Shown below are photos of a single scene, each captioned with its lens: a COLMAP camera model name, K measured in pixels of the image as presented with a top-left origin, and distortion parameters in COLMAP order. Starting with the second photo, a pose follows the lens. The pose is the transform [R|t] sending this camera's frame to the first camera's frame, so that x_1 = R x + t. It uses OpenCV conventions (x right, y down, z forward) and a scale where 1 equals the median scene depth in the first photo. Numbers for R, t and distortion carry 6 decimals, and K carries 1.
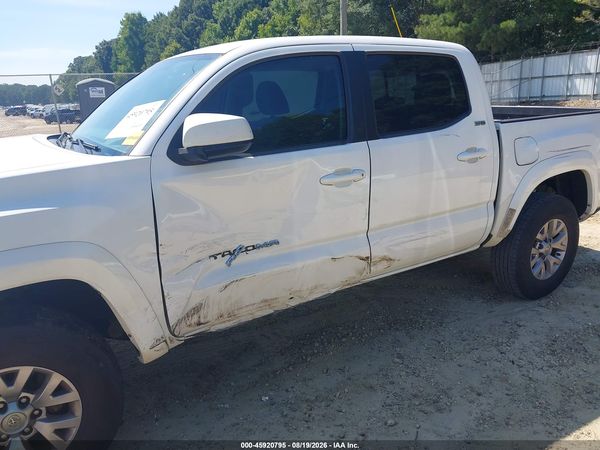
lens RADIAL K [[476.7, 0, 296.6], [0, 476.7, 222.4], [0, 0, 1]] dist [0.030307, -0.043130]
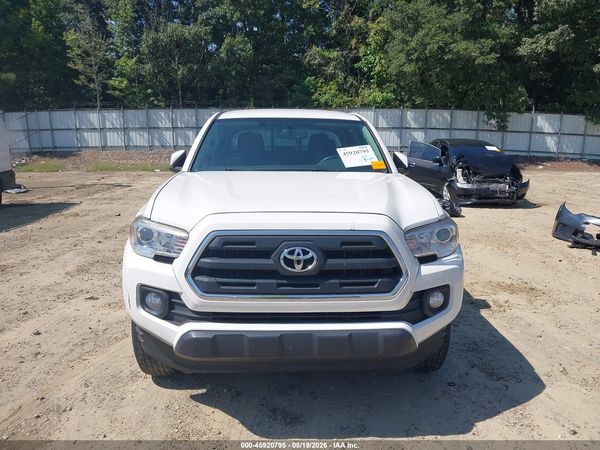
lens RADIAL K [[476.7, 0, 297.7], [0, 476.7, 222.2], [0, 0, 1]] dist [0.030307, -0.043130]
pose [[0.496846, -0.121205, 0.859333, -1.227460], [0.209712, 0.977622, 0.016639, -0.032195], [-0.842119, 0.171945, 0.511146, 0.213707]]
